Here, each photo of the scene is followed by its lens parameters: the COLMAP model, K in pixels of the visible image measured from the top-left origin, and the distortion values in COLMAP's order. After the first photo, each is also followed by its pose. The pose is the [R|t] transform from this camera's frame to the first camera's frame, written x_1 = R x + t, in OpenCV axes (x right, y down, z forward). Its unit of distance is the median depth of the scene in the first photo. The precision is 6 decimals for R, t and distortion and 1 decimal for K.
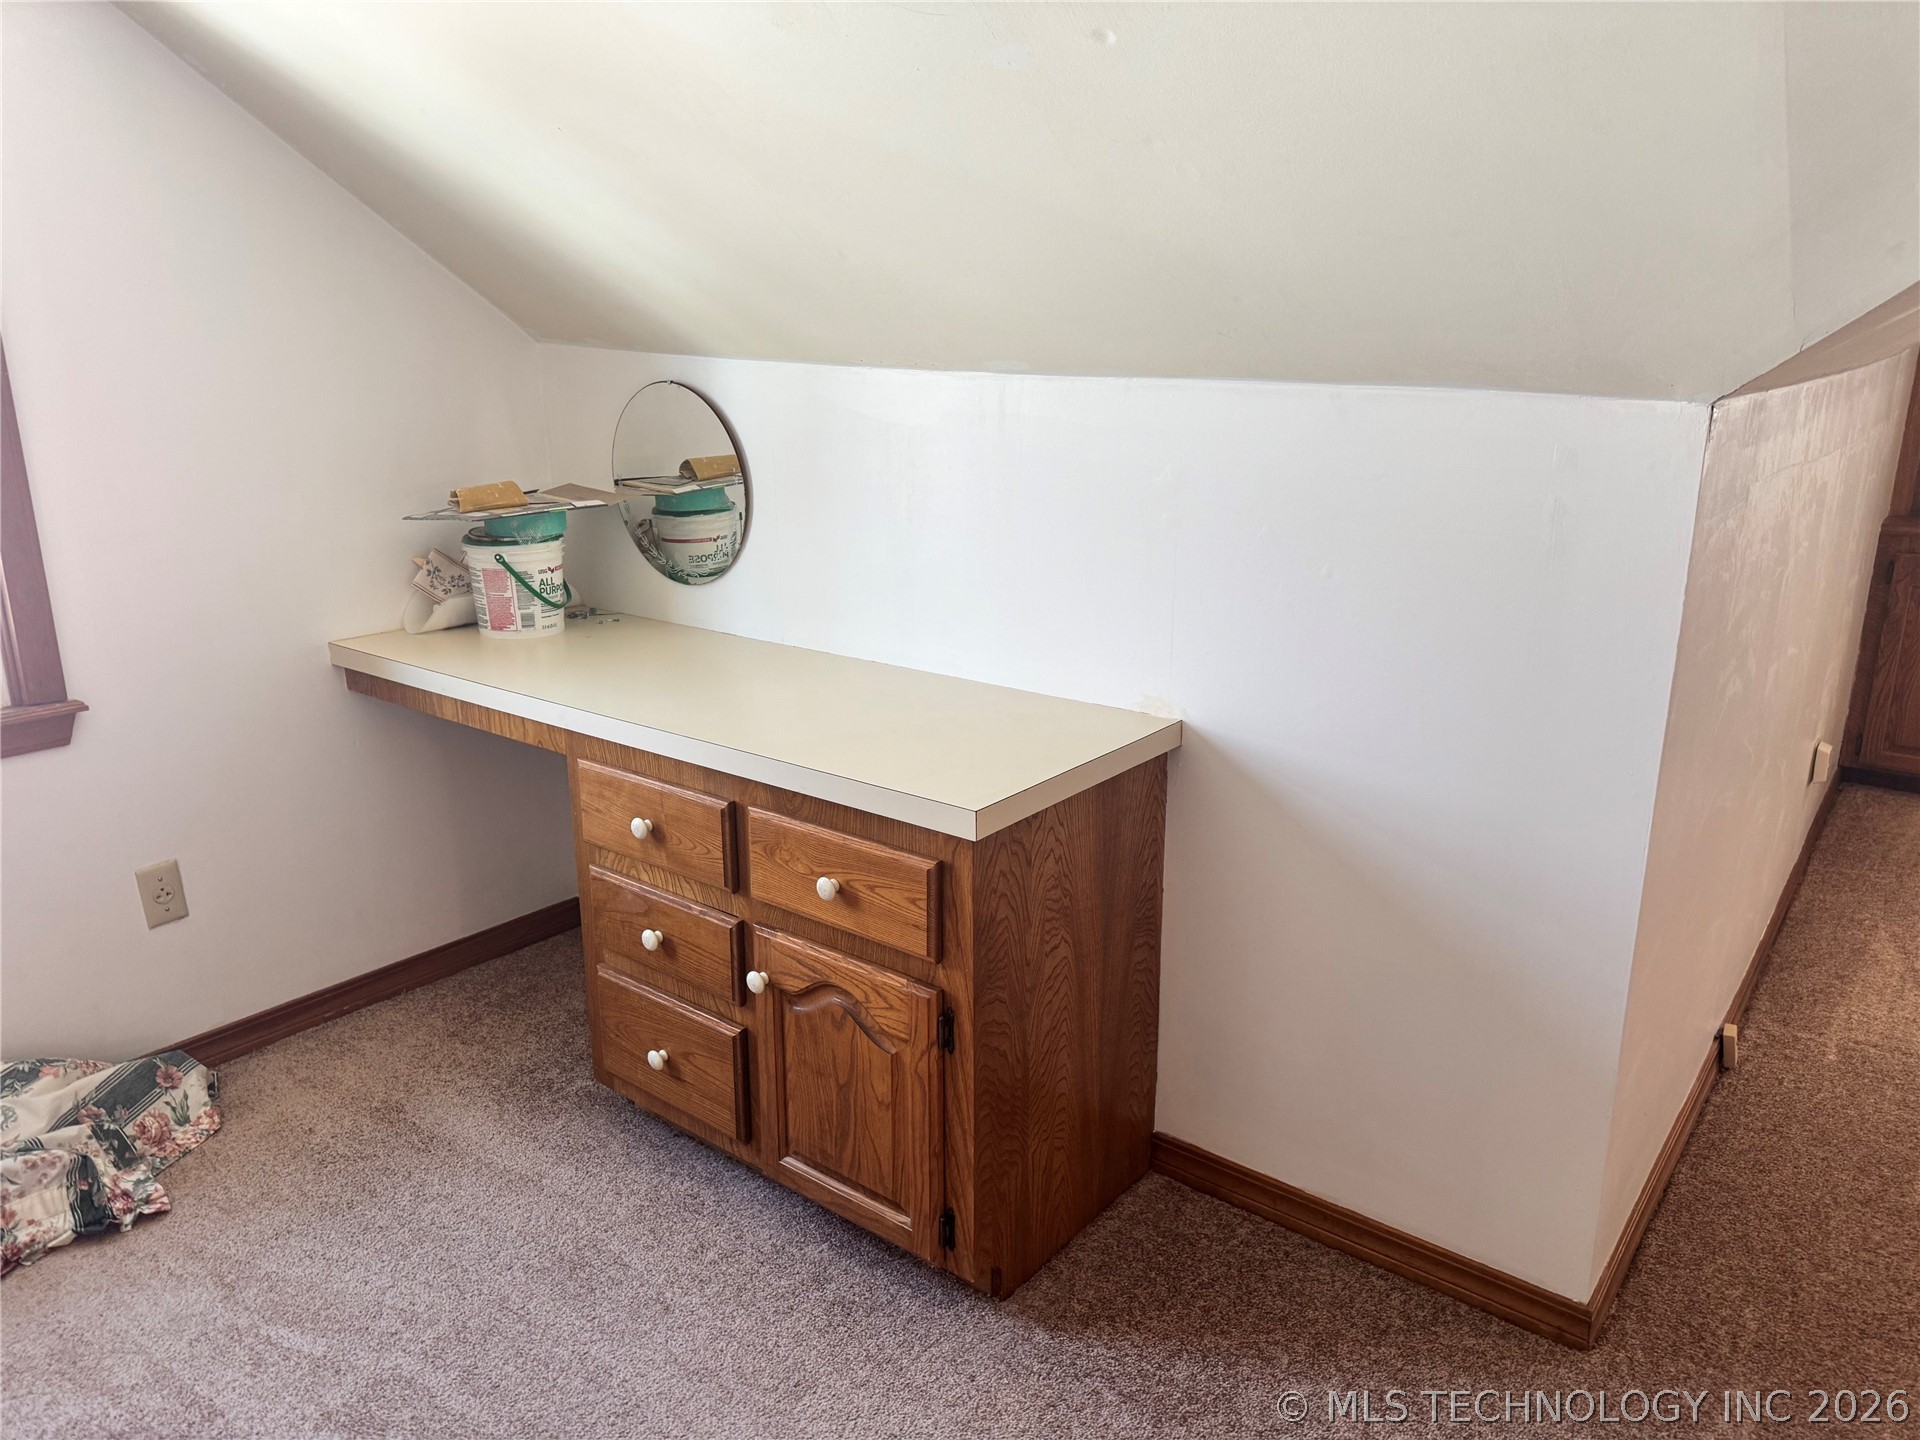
lens RADIAL K [[1379.6, 0, 946.1], [0, 1379.6, 707.1], [0, 0, 1]] dist [0.058828, -0.061753]
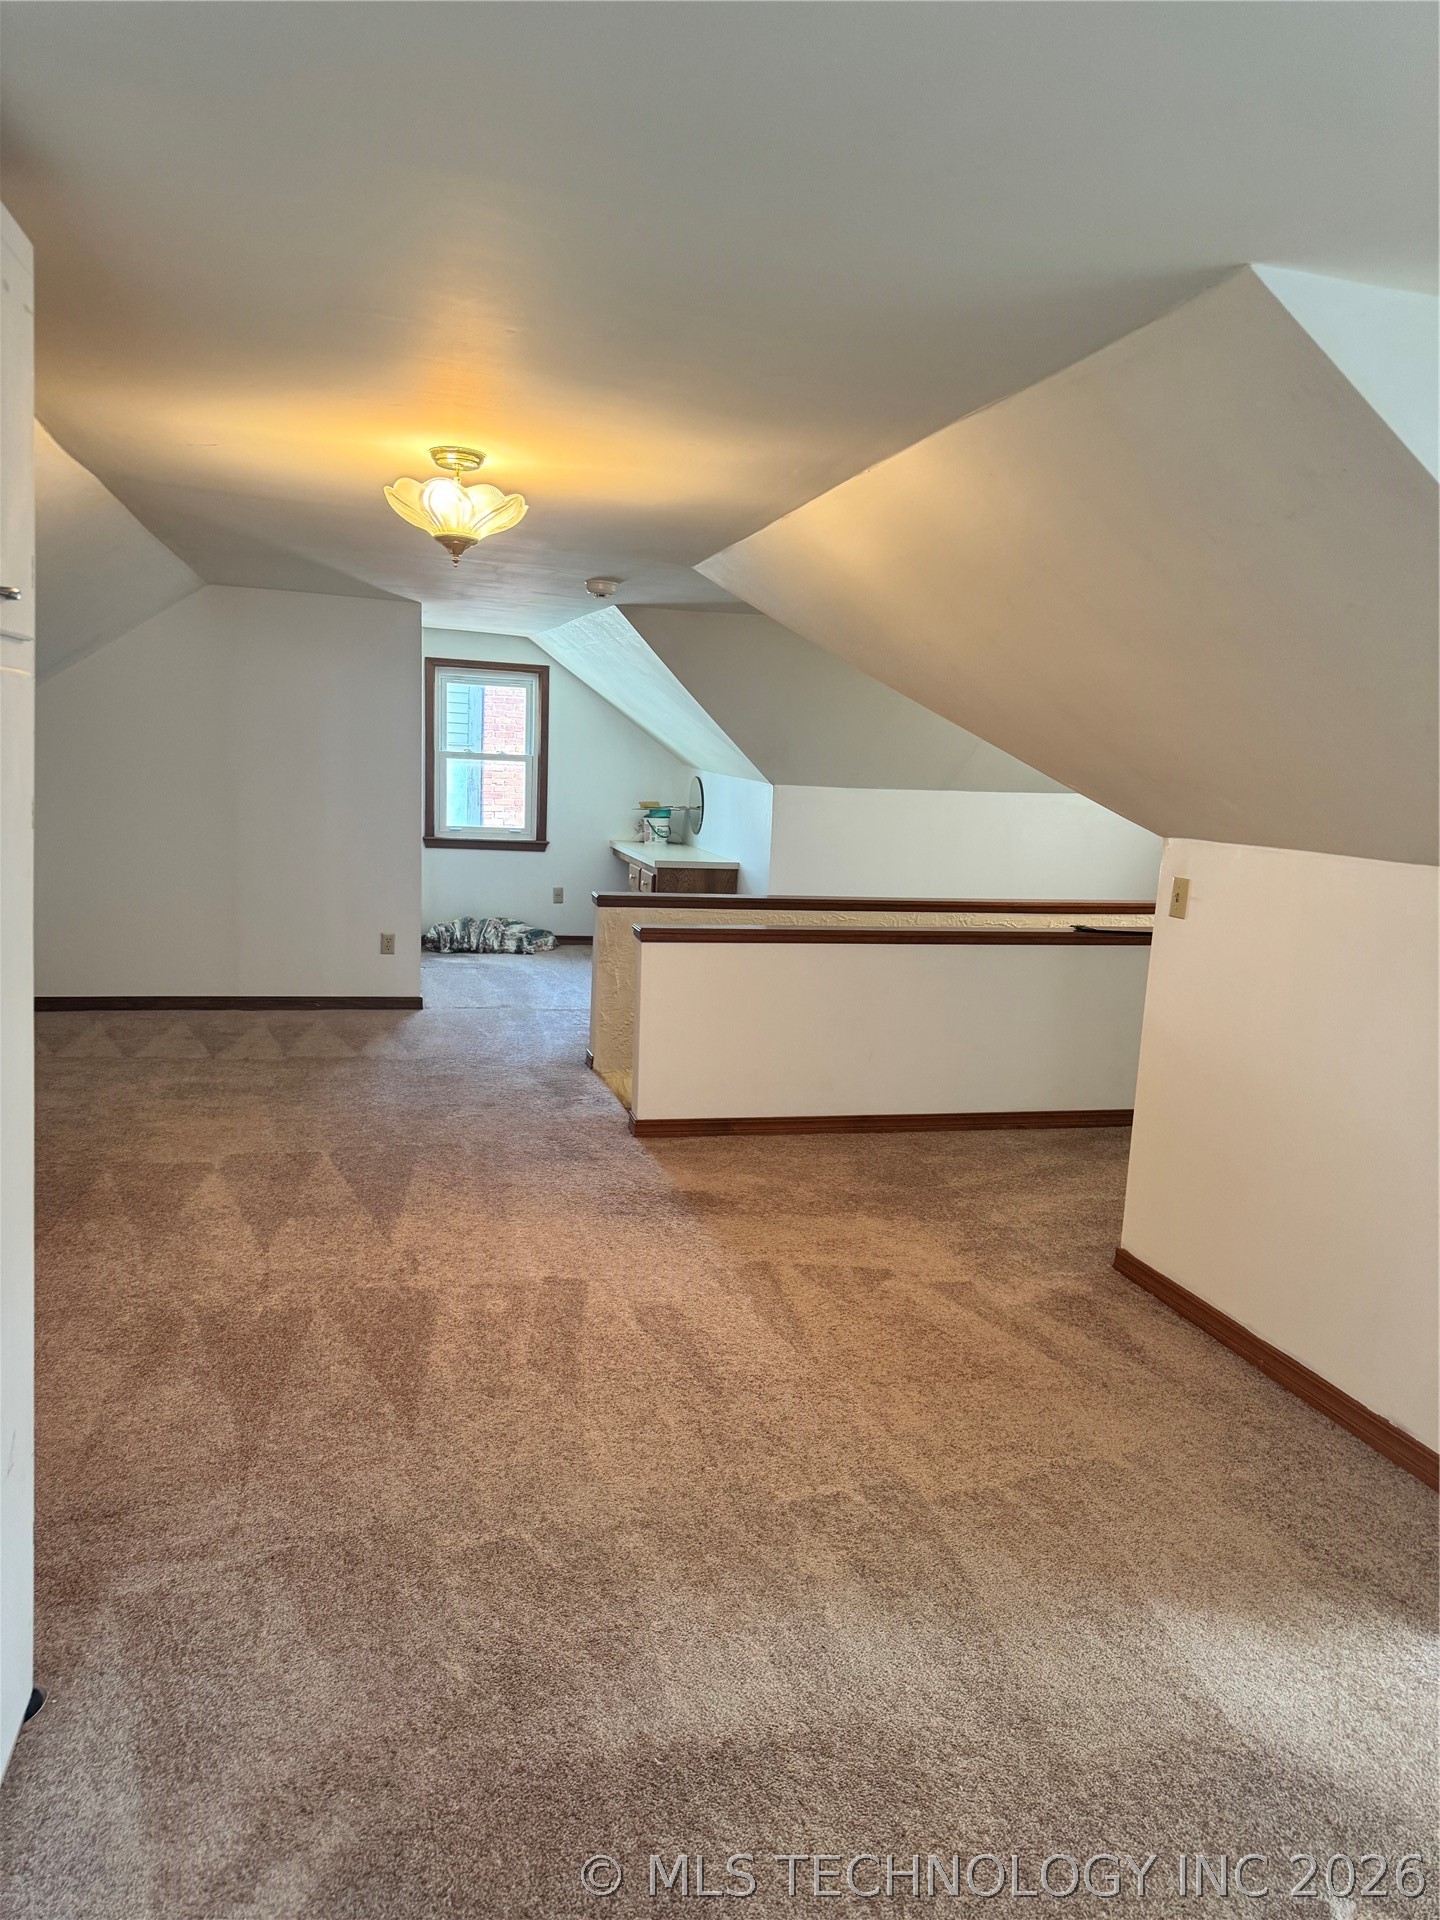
lens RADIAL K [[1340.8, 0, 717.0], [0, 1340.8, 956.8], [0, 0, 1]] dist [0.142042, -0.257081]
pose [[0.803046, 0.133654, -0.580736, 1.901442], [-0.213075, 0.974499, -0.070364, 0.445675], [0.556522, 0.180245, 0.811045, -1.683669]]
